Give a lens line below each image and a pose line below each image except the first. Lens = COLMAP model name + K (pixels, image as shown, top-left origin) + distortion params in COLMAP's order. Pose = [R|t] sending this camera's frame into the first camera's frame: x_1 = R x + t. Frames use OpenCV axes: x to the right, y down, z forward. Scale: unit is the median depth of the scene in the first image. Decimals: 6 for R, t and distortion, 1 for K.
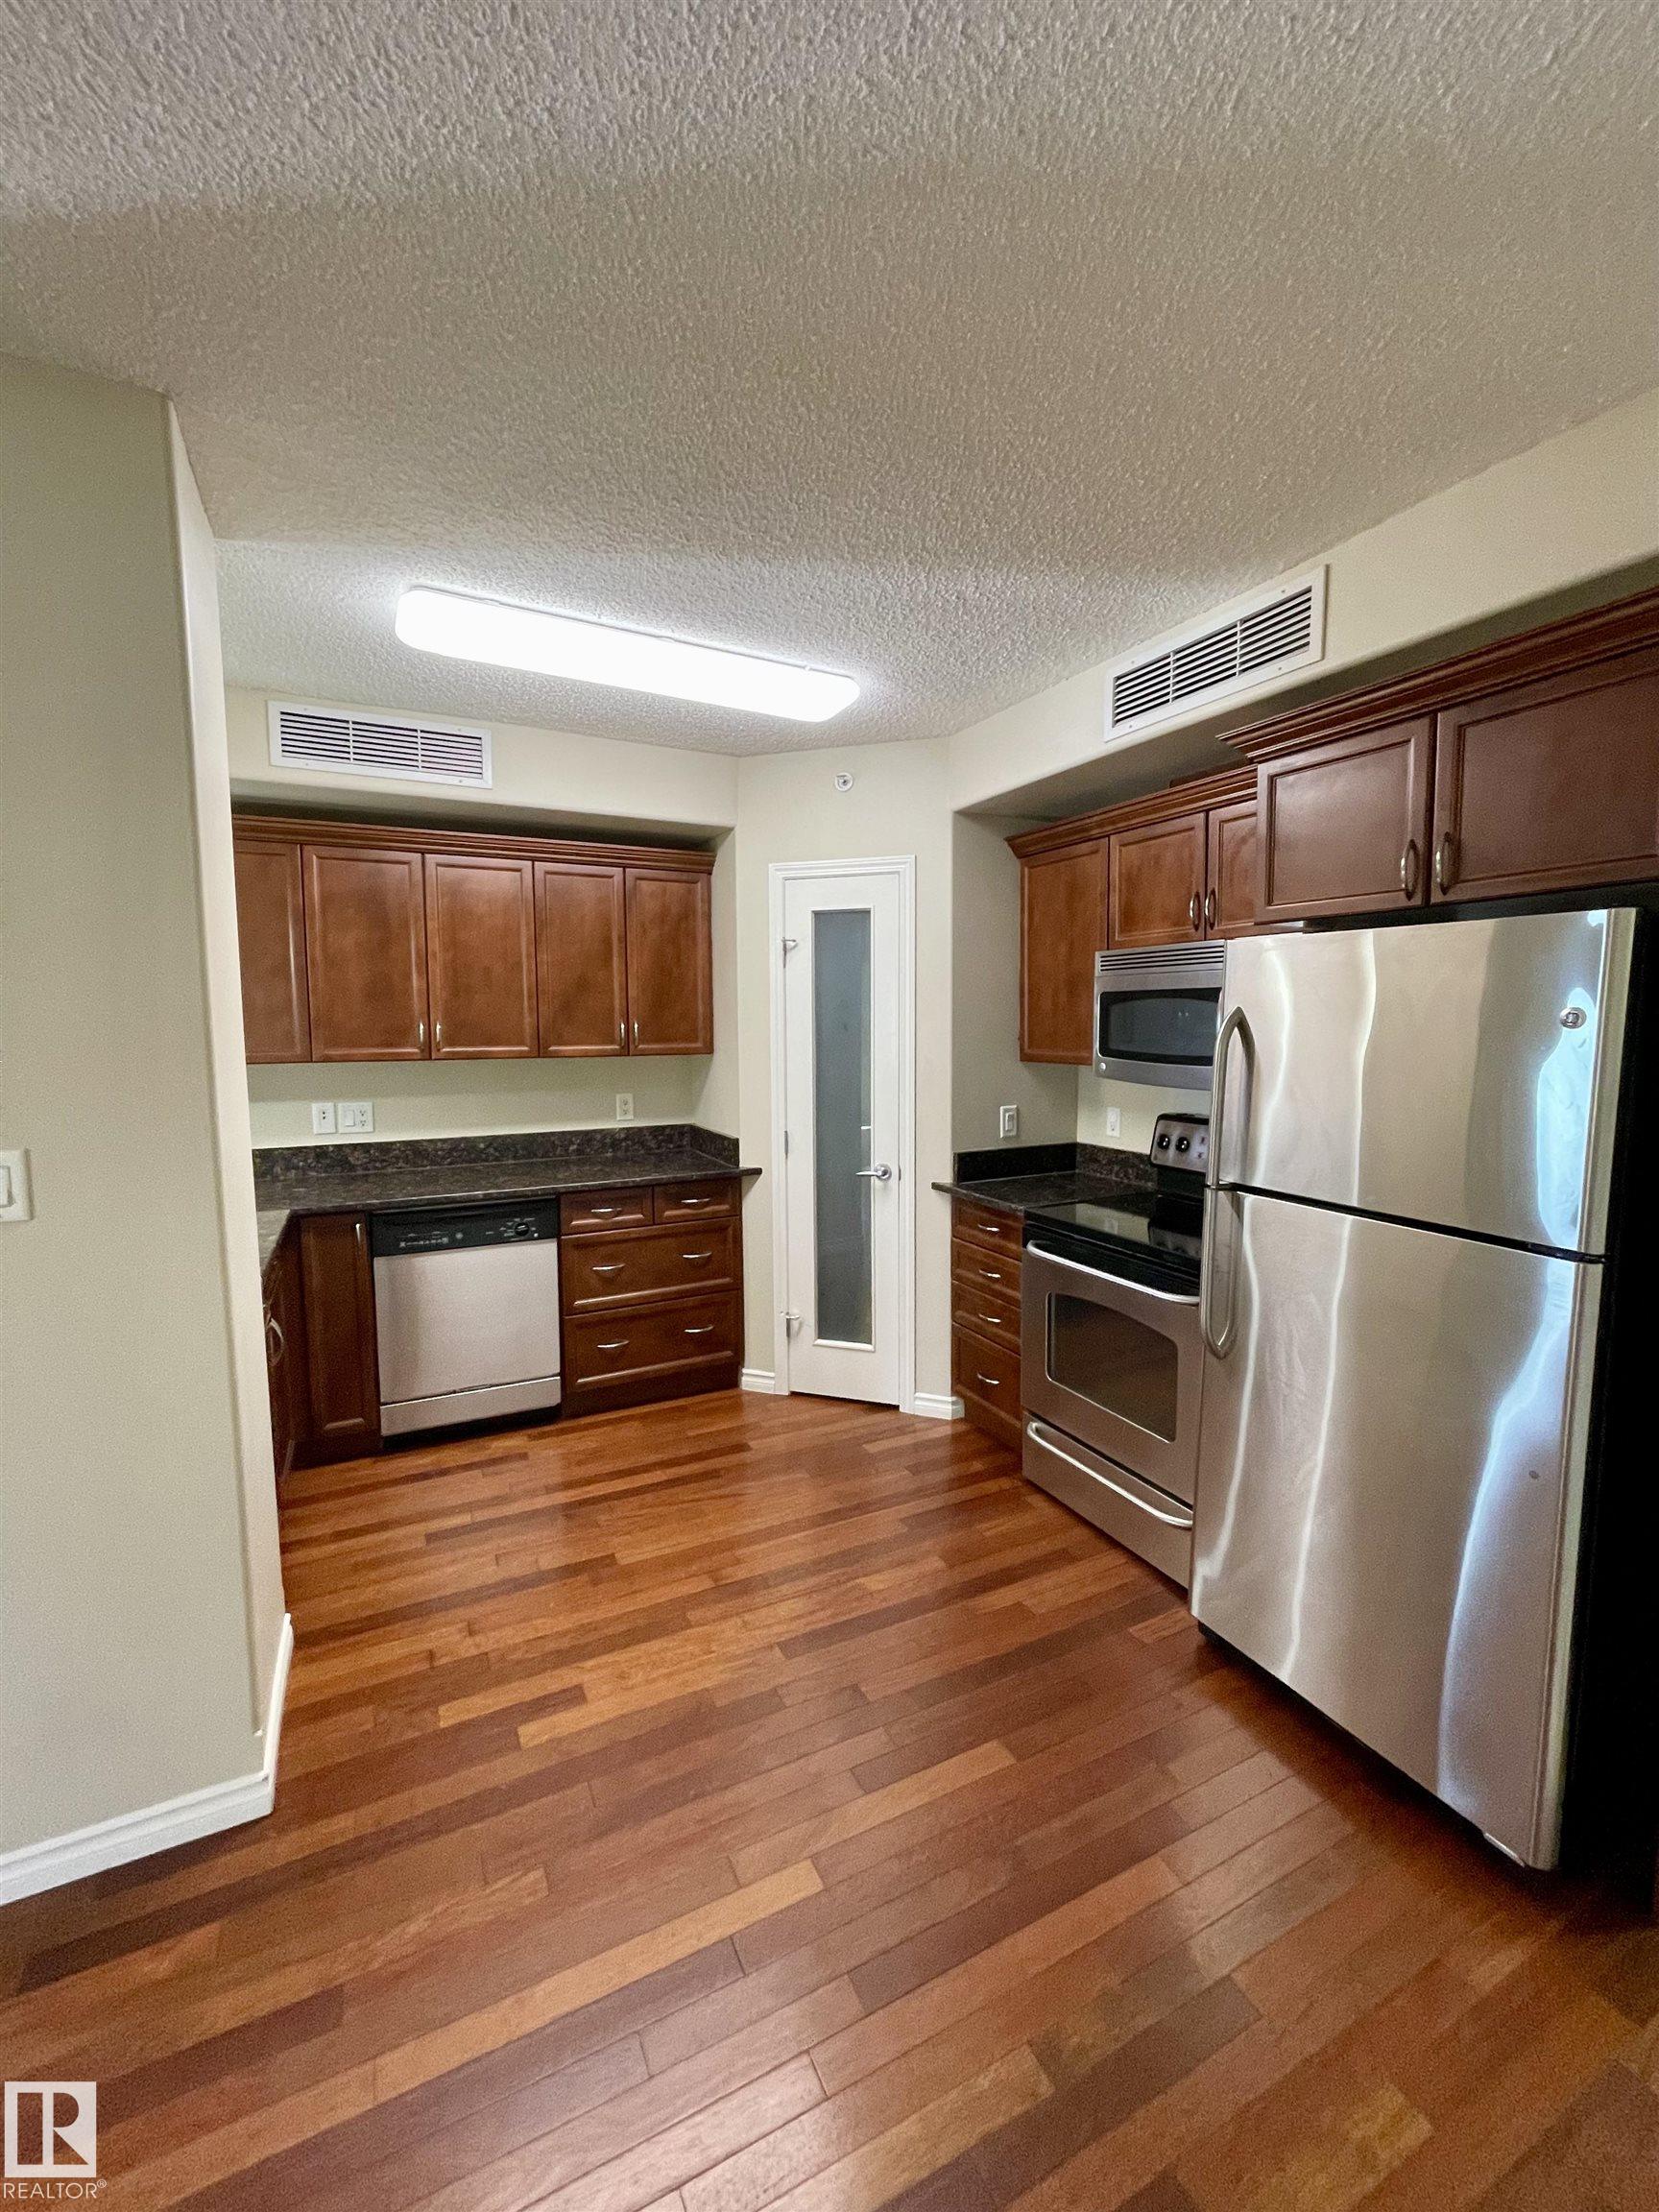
lens RADIAL K [[889.1, 0, 826.9], [0, 889.1, 1094.9], [0, 0, 1]] dist [-0.002881, -0.000762]
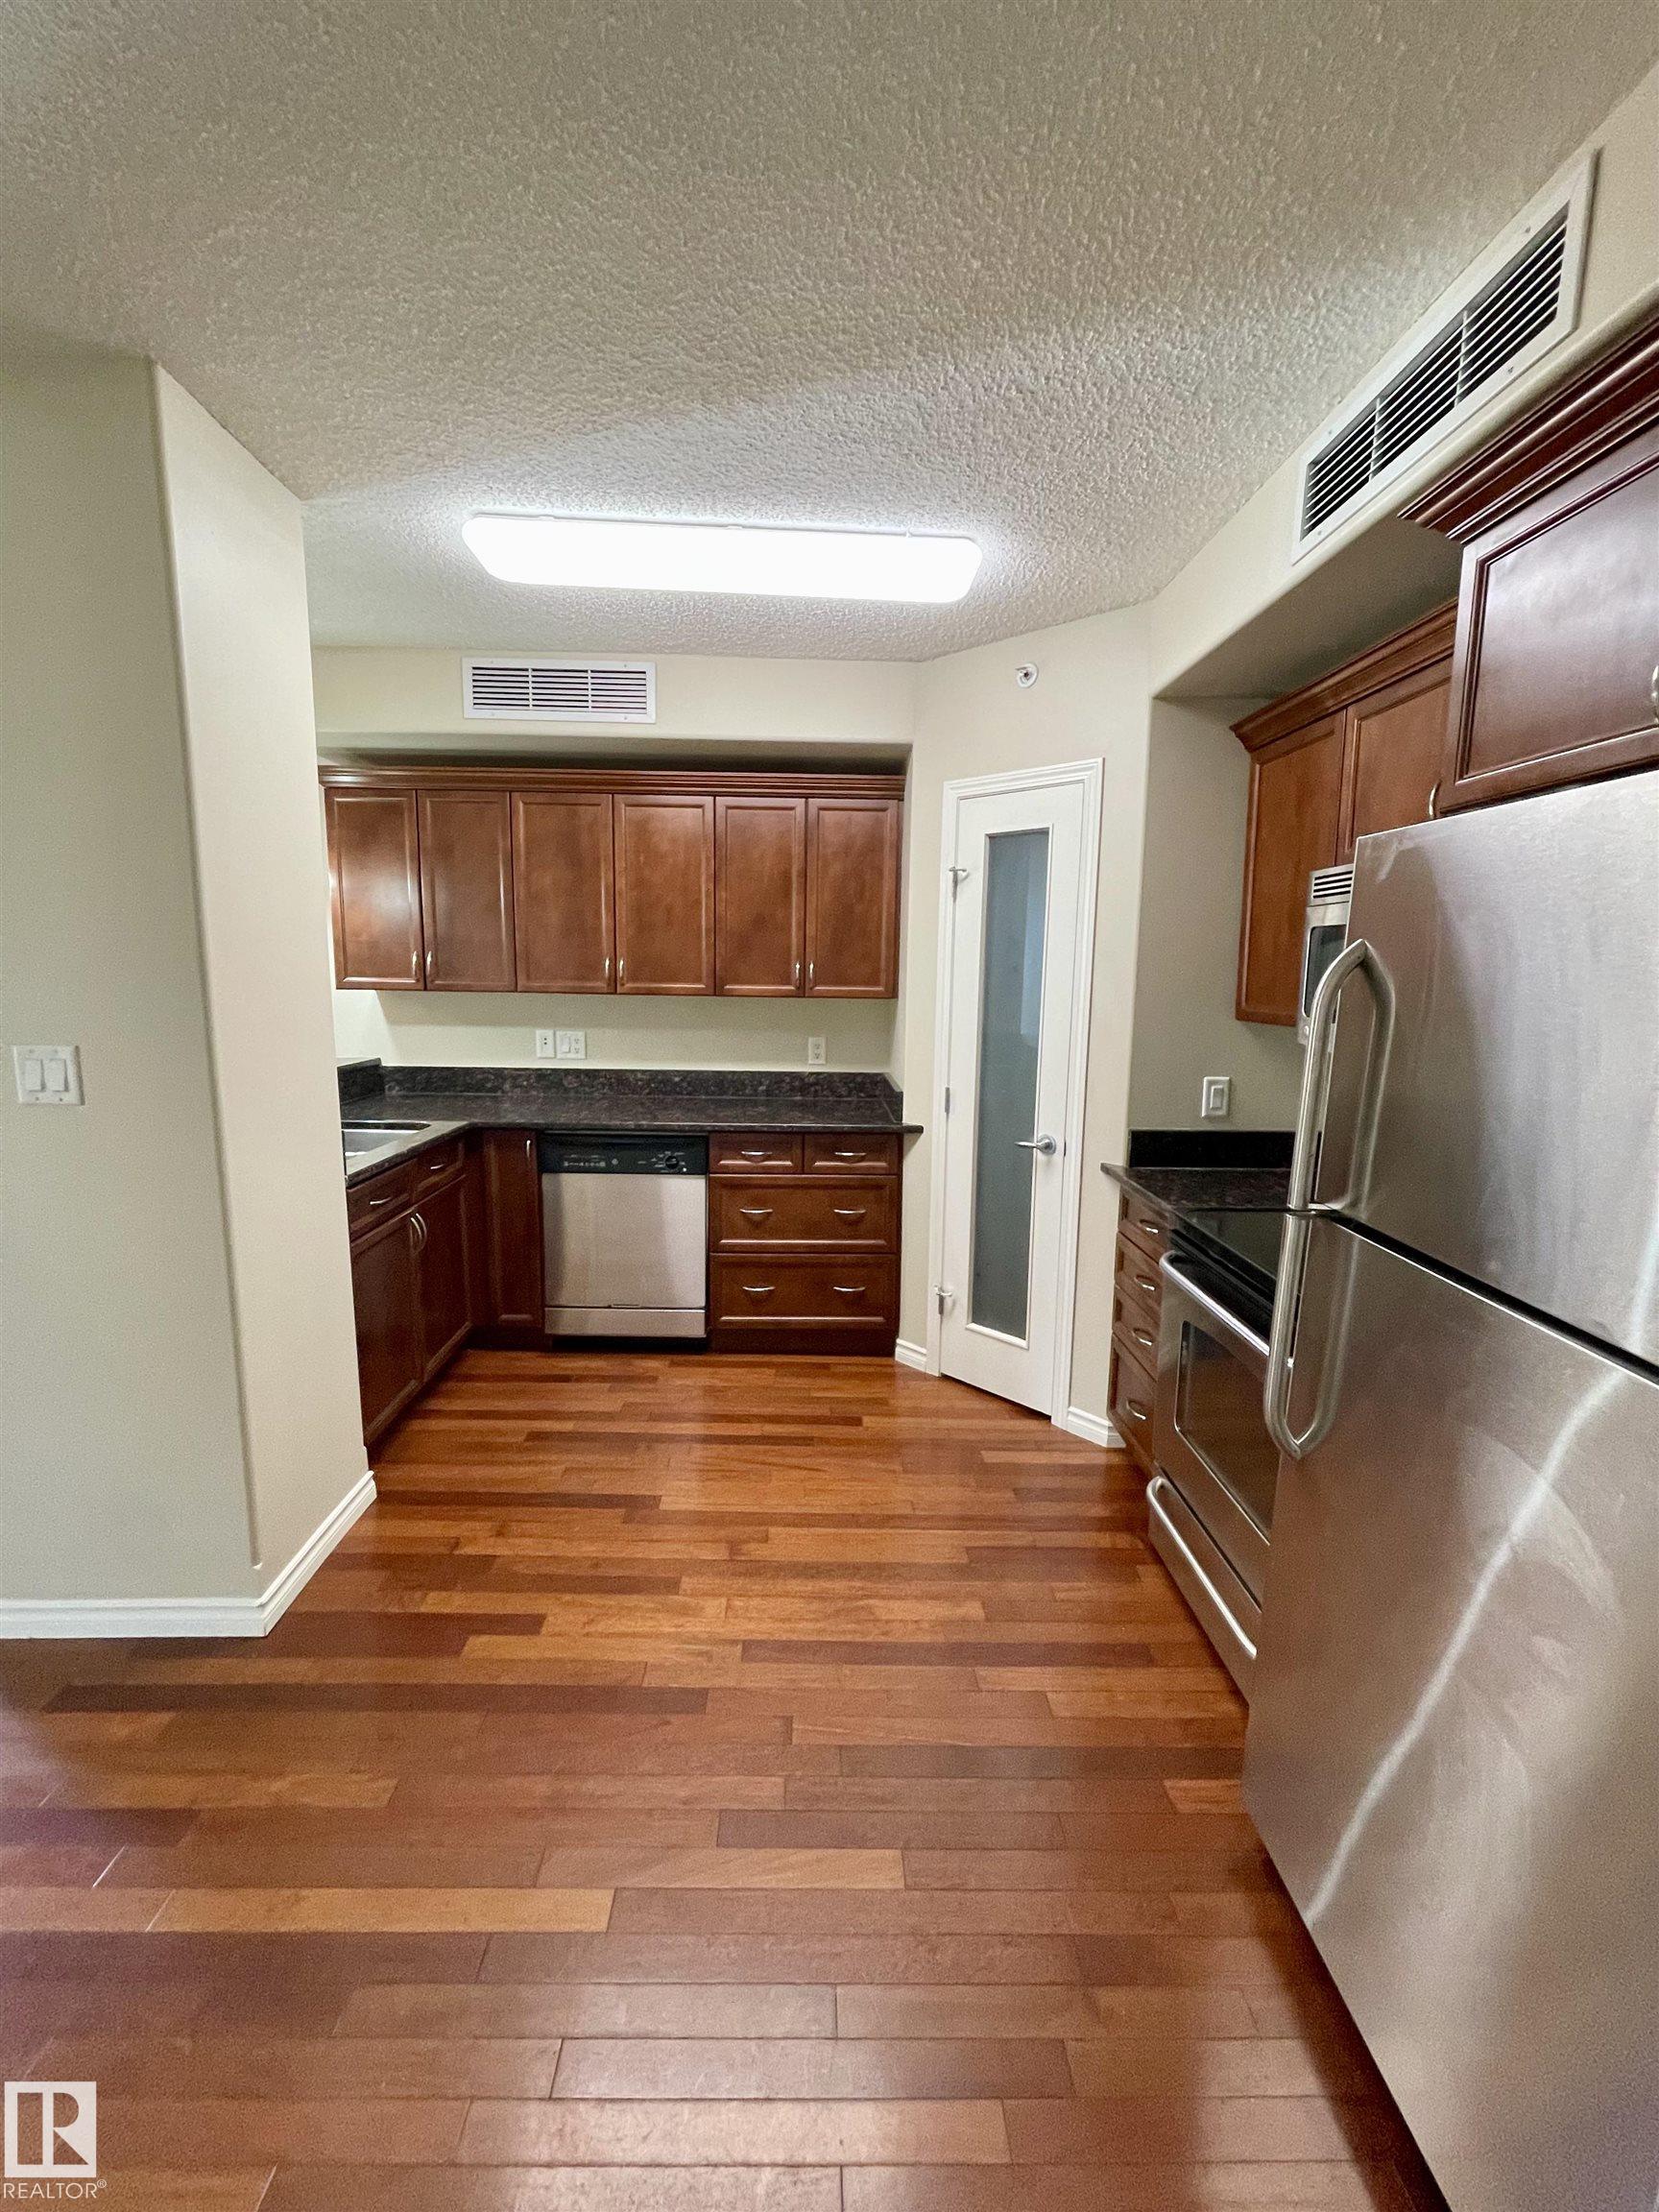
lens RADIAL K [[892.0, 0, 822.6], [0, 892.0, 1093.7], [0, 0, 1]] dist [0.000174, -0.000644]
pose [[0.901787, 0.079450, -0.424816, 0.229749], [-0.056270, 0.996175, 0.066856, -0.005807], [0.428502, -0.036386, 0.902808, 0.143352]]
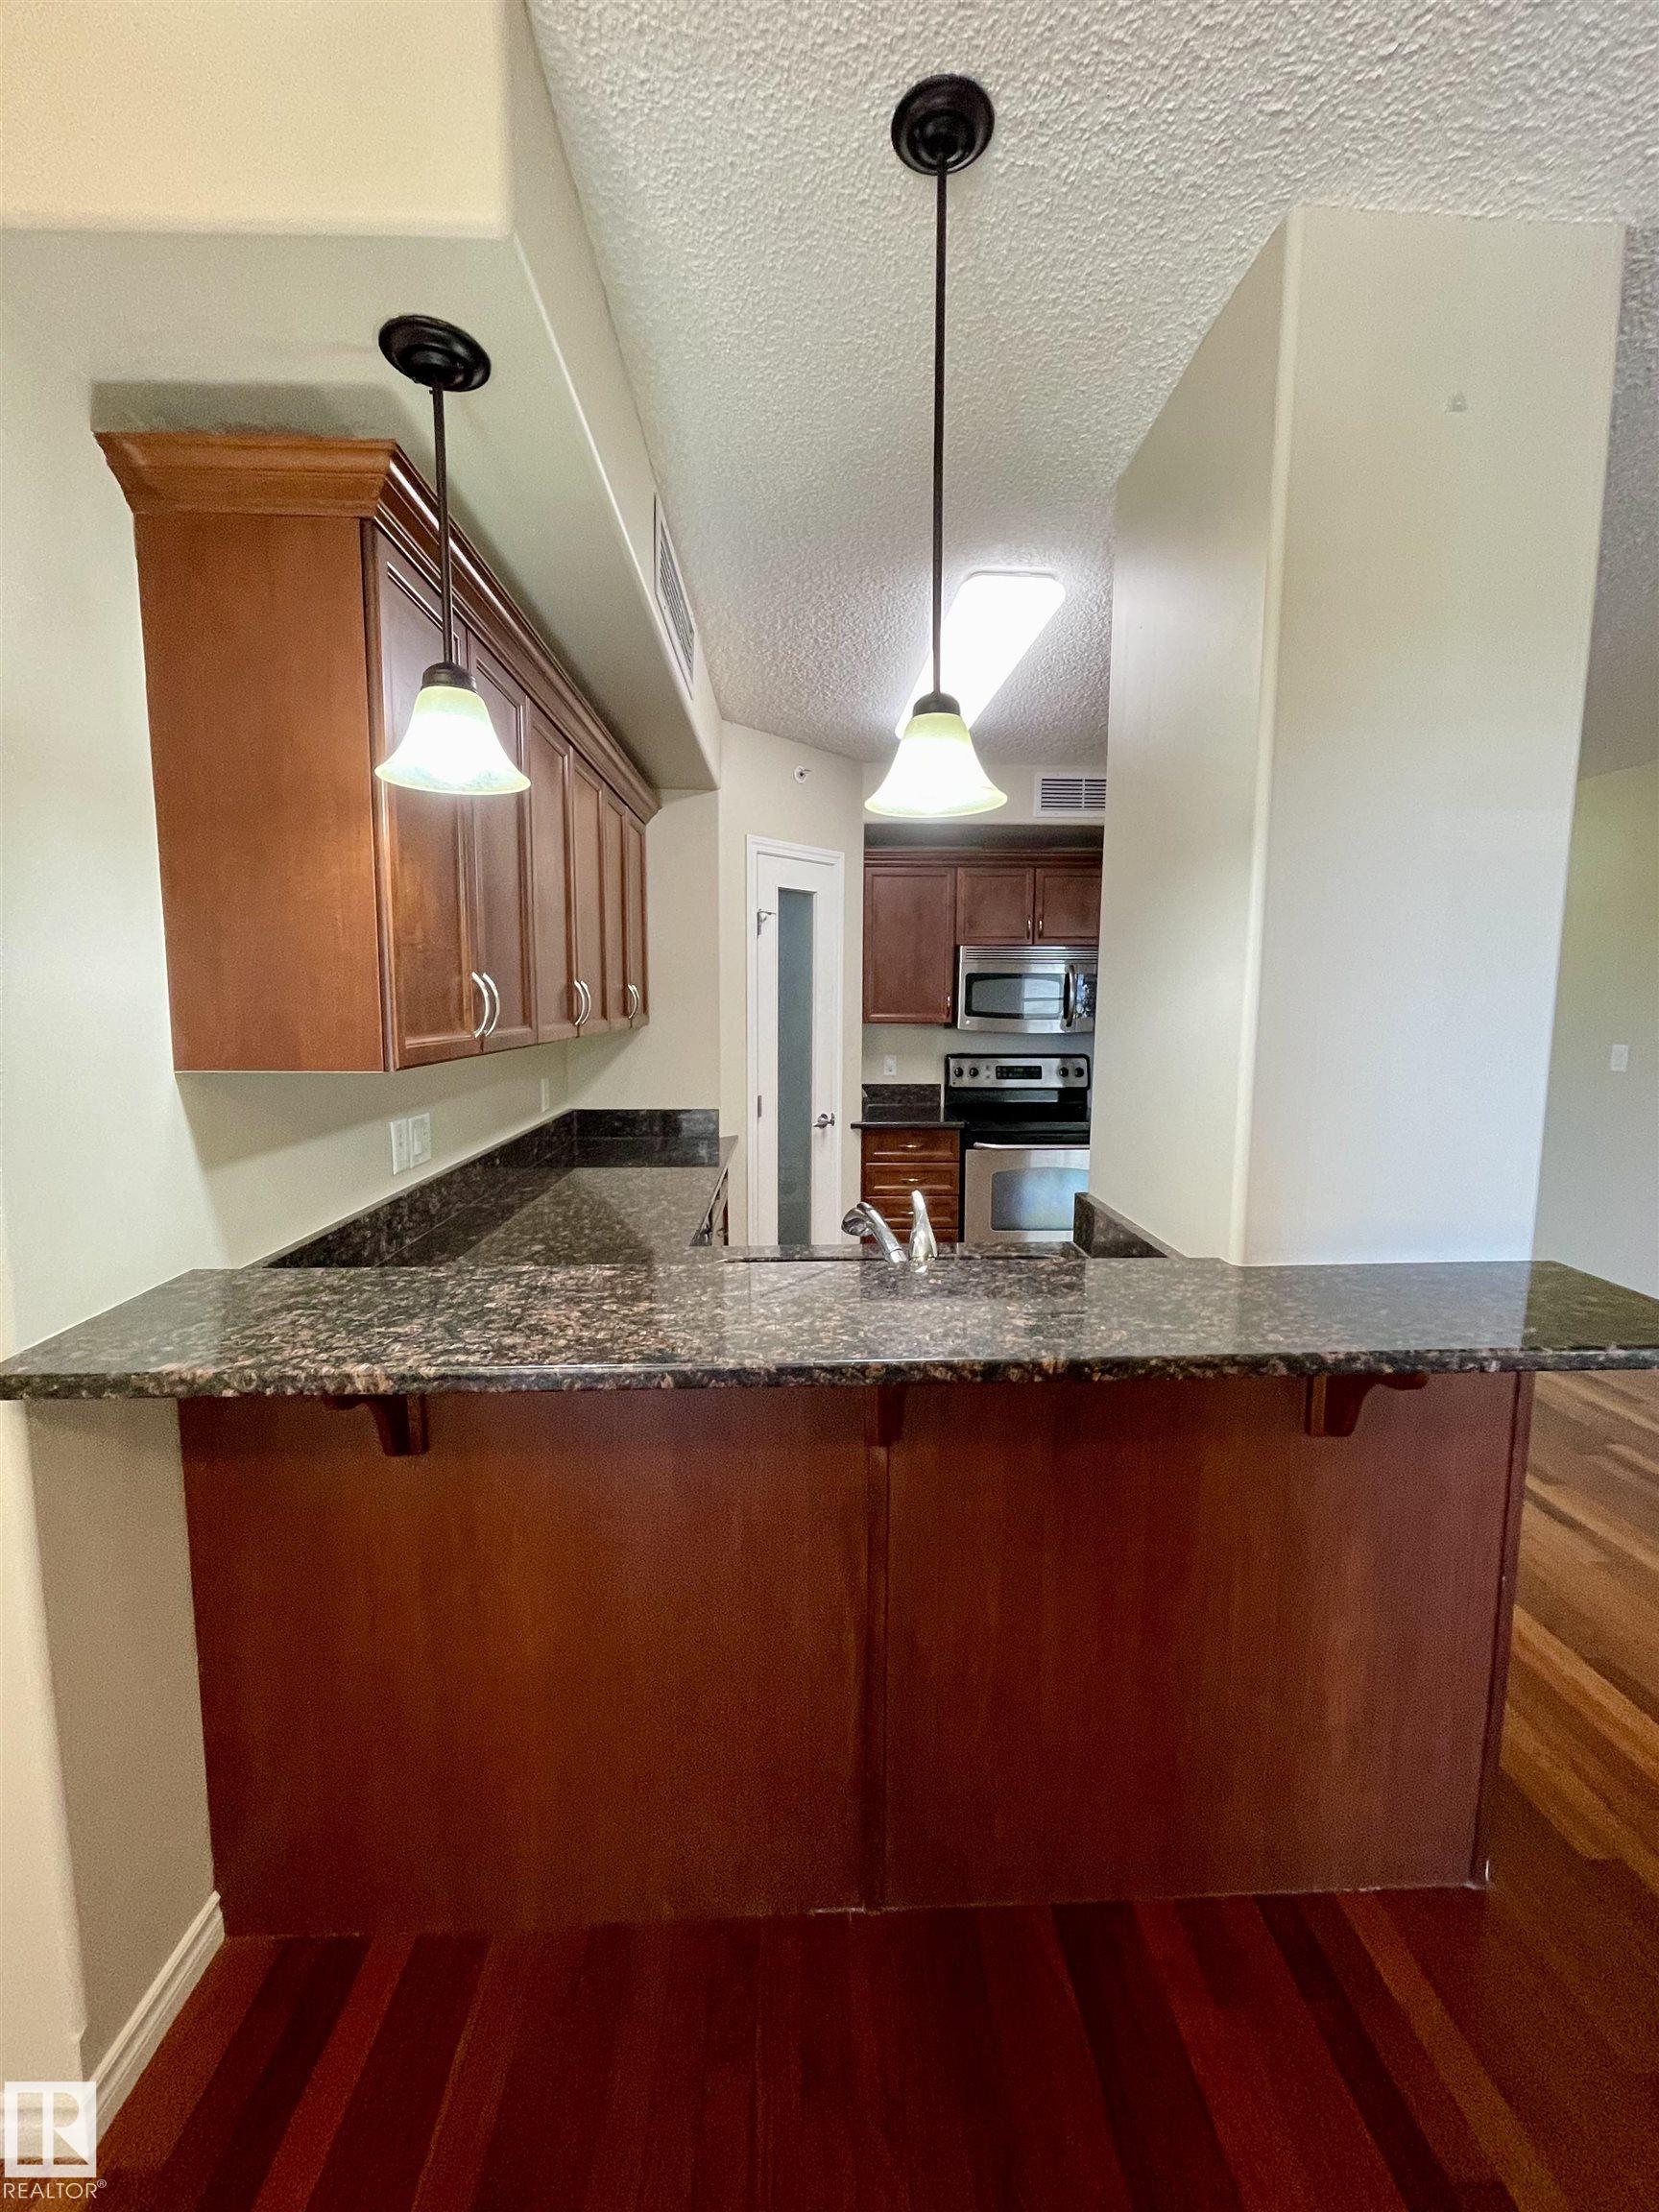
lens RADIAL K [[889.1, 0, 826.9], [0, 889.1, 1094.9], [0, 0, 1]] dist [-0.002881, -0.000762]
pose [[0.416073, -0.094087, 0.904450, -0.994695], [0.070076, 0.994992, 0.071269, -0.030346], [-0.906627, 0.033727, 0.420583, 0.506836]]
